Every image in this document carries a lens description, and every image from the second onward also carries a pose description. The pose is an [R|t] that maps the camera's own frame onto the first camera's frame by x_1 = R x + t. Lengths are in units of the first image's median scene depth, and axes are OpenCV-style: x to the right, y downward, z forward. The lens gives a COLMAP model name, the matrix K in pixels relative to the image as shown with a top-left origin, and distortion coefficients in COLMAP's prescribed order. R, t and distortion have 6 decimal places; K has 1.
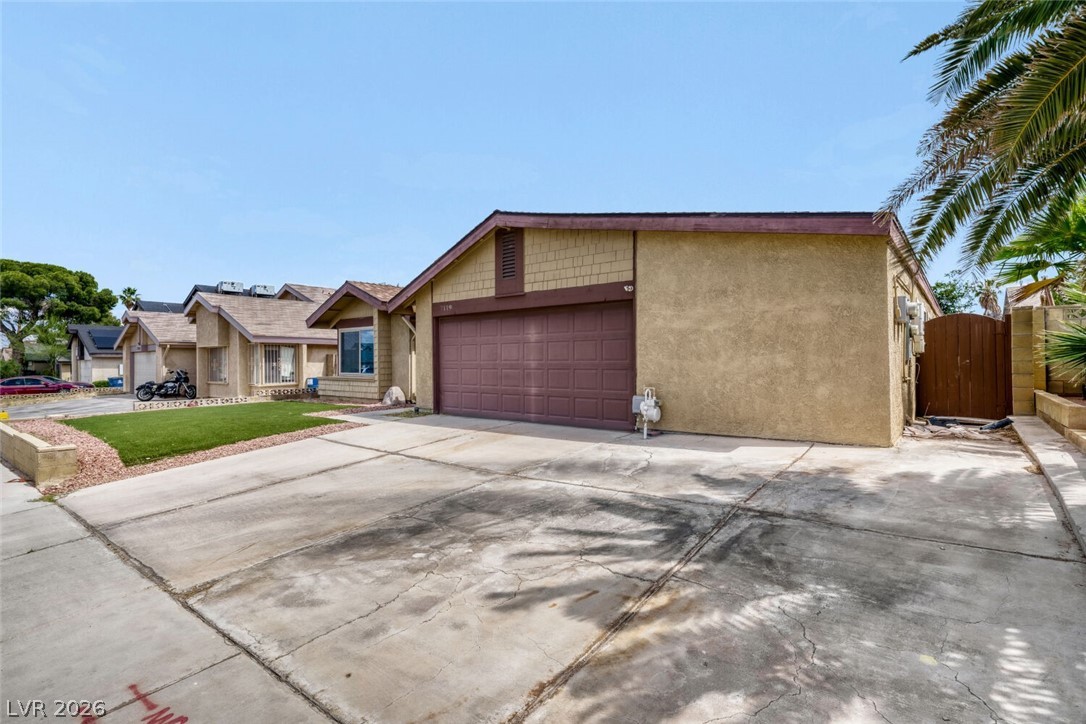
lens RADIAL K [[526.4, 0, 538.0], [0, 526.4, 360.1], [0, 0, 1]] dist [-0.000470, 0.000222]
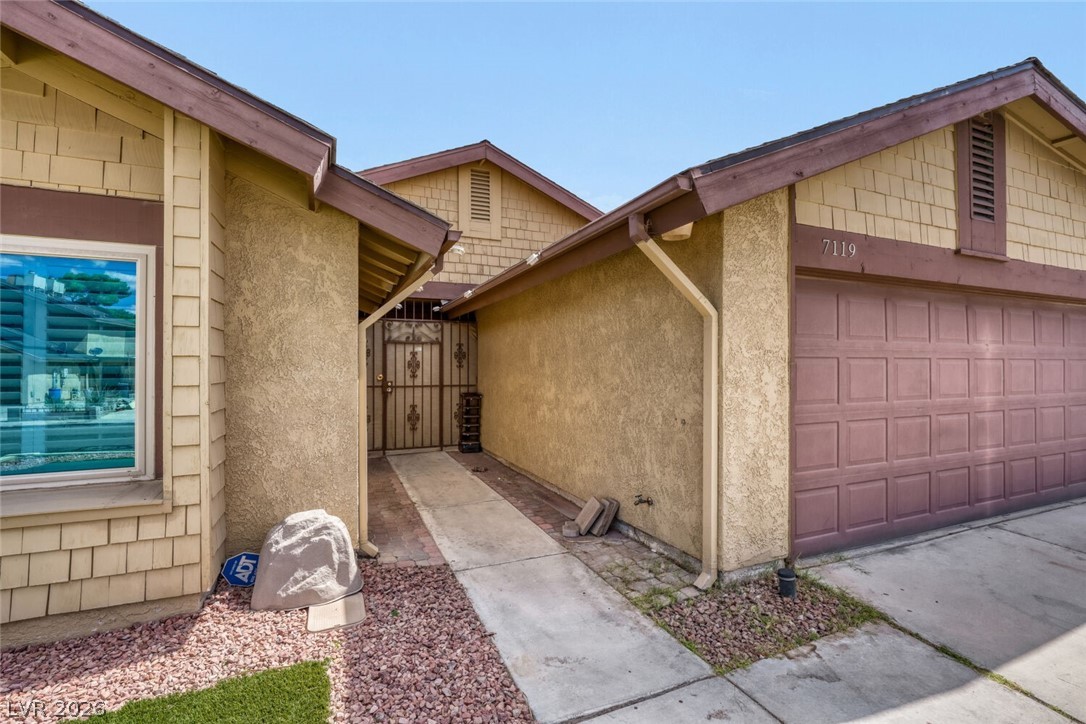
lens RADIAL K [[444.7, 0, 526.6], [0, 444.7, 359.4], [0, 0, 1]] dist [0.003277, 0.000109]
pose [[0.474240, 0.020795, 0.880150, -0.656562], [-0.003058, 0.999754, -0.021973, -0.024889], [-0.880391, 0.007729, 0.474186, 1.302695]]
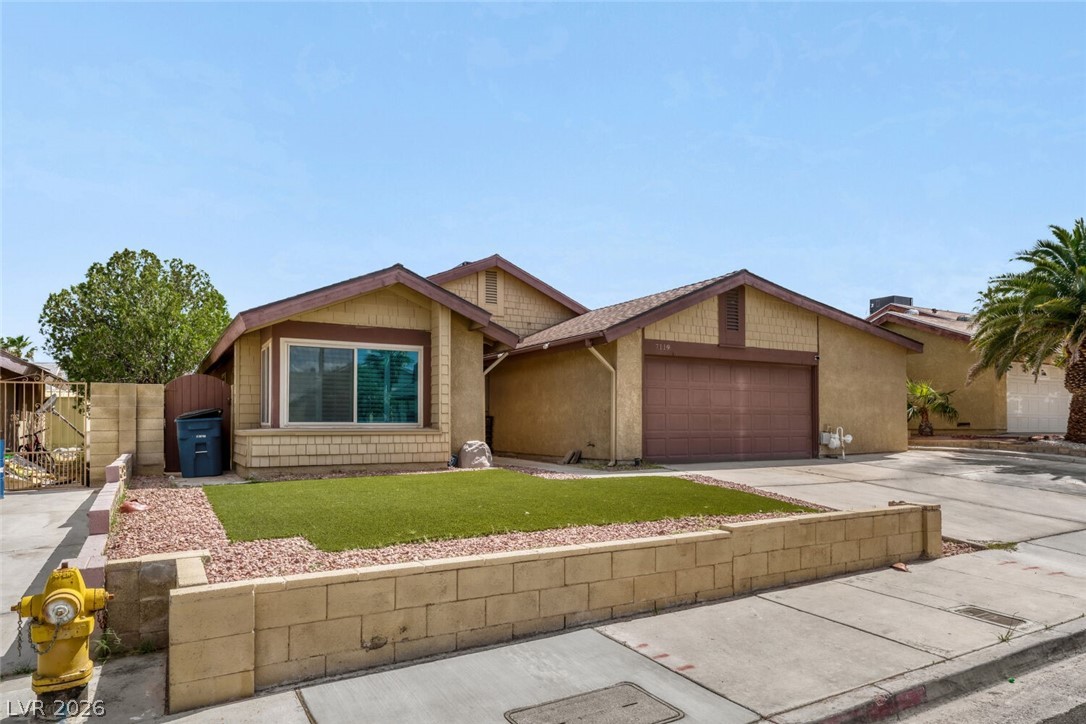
lens RADIAL K [[655.3, 0, 514.0], [0, 655.3, 413.7], [0, 0, 1]] dist [0.035763, 0.000813]
pose [[0.370127, 0.024622, 0.928655, -1.664847], [-0.001781, 0.999666, -0.025795, 0.058976], [-0.928980, 0.007894, 0.370047, 1.021843]]
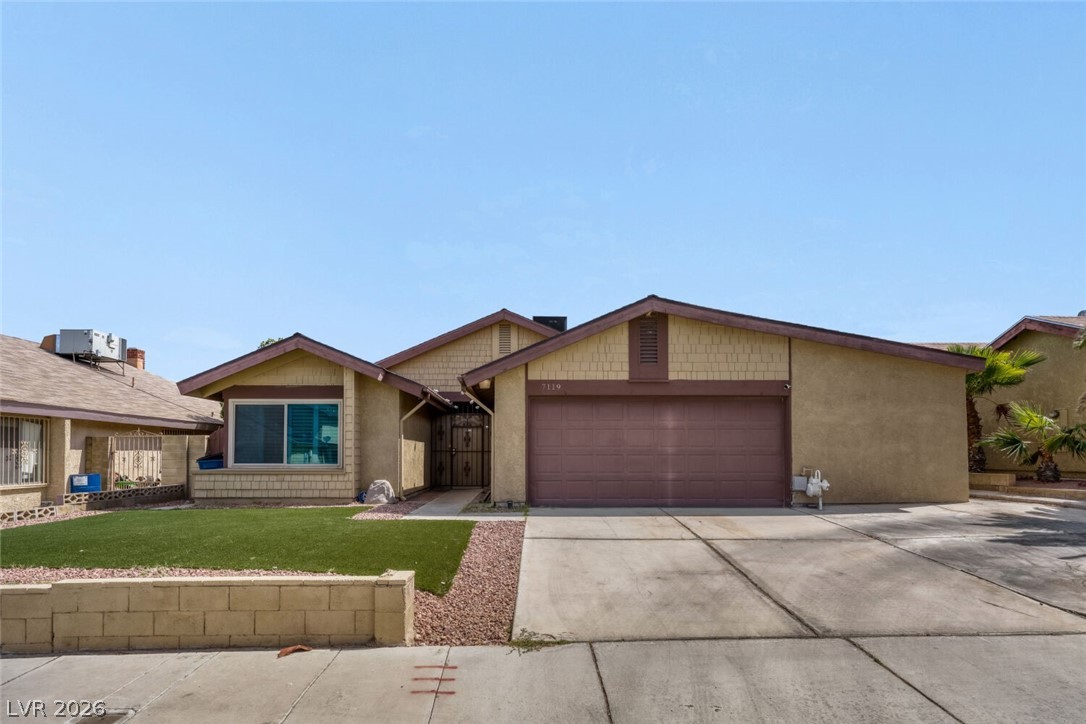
lens RADIAL K [[557.1, 0, 555.7], [0, 557.1, 445.0], [0, 0, 1]] dist [0.007672, 0.000758]
pose [[0.768016, 0.022572, 0.640033, -0.963985], [-0.006261, 0.999596, -0.027740, 0.032154], [-0.640401, 0.017298, 0.767846, 0.338028]]
